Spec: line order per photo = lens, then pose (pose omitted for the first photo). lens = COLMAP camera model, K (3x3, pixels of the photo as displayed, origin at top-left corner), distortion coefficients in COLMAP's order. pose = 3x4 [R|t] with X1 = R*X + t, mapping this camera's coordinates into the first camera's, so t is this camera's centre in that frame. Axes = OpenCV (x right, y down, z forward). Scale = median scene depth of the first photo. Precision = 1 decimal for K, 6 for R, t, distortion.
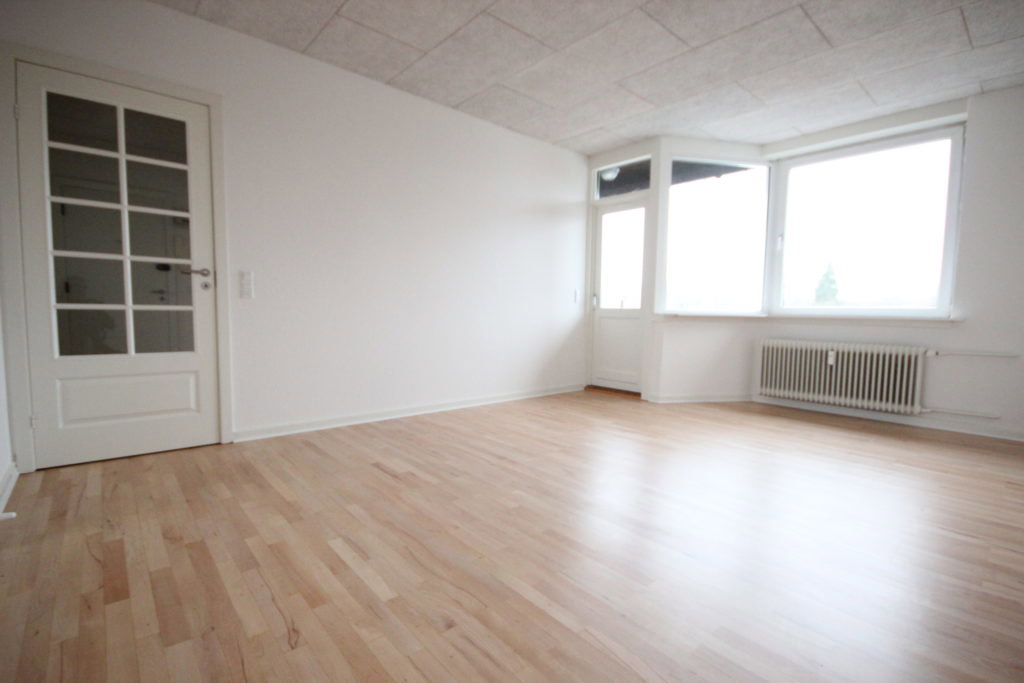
lens RADIAL K [[473.4, 0, 511.3], [0, 473.4, 350.2], [0, 0, 1]] dist [0.022635, -0.018808]
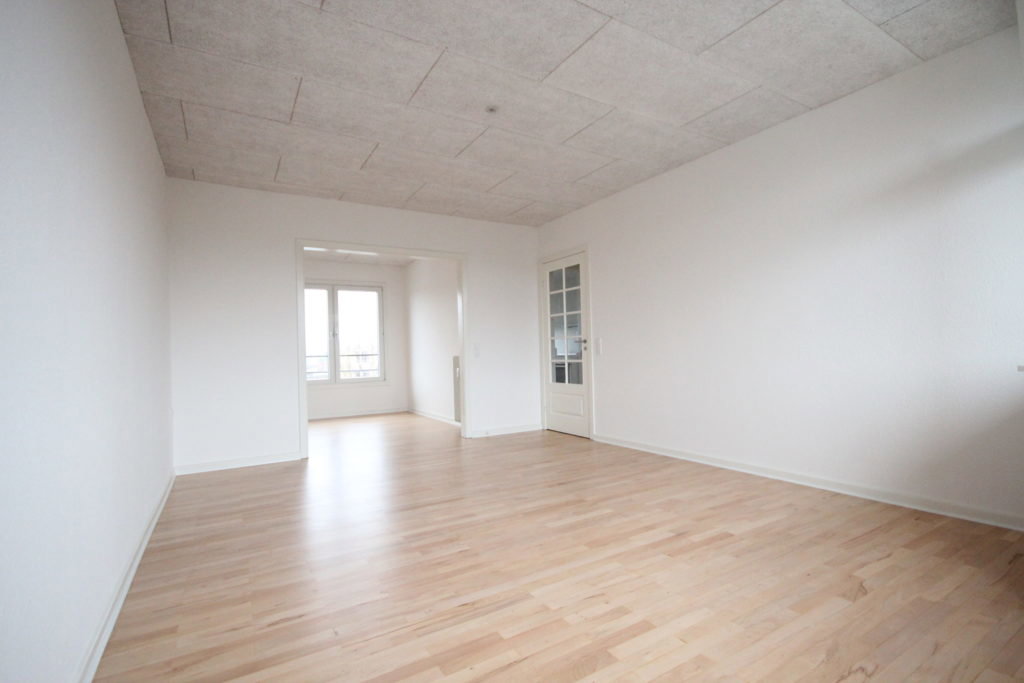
lens RADIAL K [[473.4, 0, 511.3], [0, 473.4, 350.2], [0, 0, 1]] dist [0.022635, -0.018808]
pose [[-0.175460, -0.017484, -0.984331, 1.138205], [-0.054191, 0.998498, -0.008076, -0.095264], [0.982994, 0.051925, -0.176144, 1.002012]]
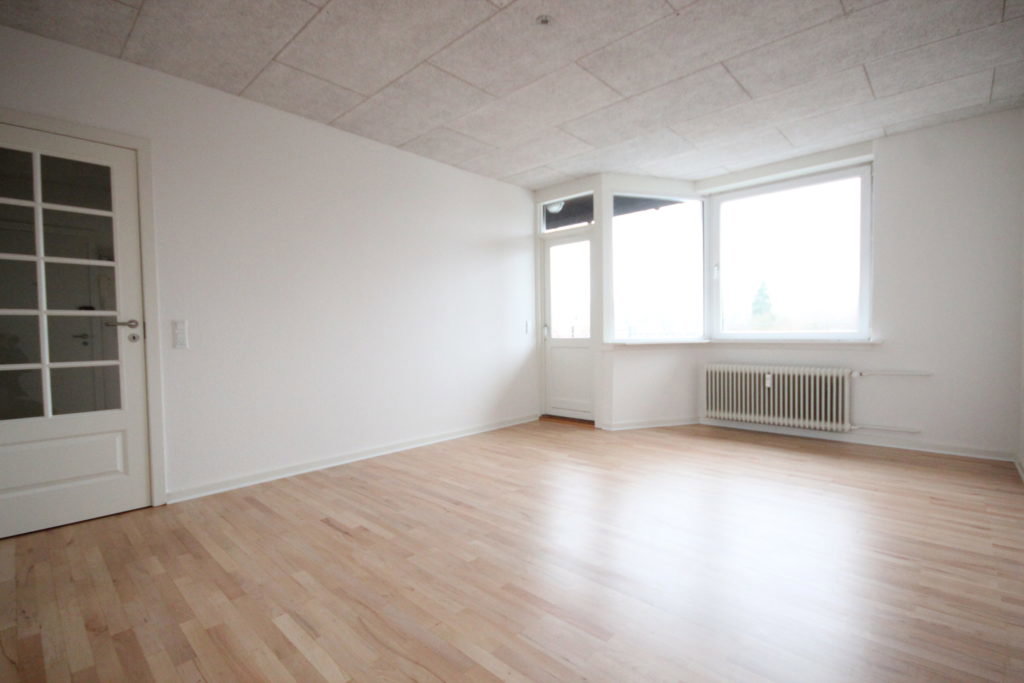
lens RADIAL K [[473.4, 0, 511.3], [0, 473.4, 350.2], [0, 0, 1]] dist [0.022635, -0.018808]
pose [[0.994776, -0.035265, 0.095795, 0.006080], [0.039334, 0.998388, -0.040923, -0.041548], [-0.094197, 0.044478, 0.994560, -0.000535]]
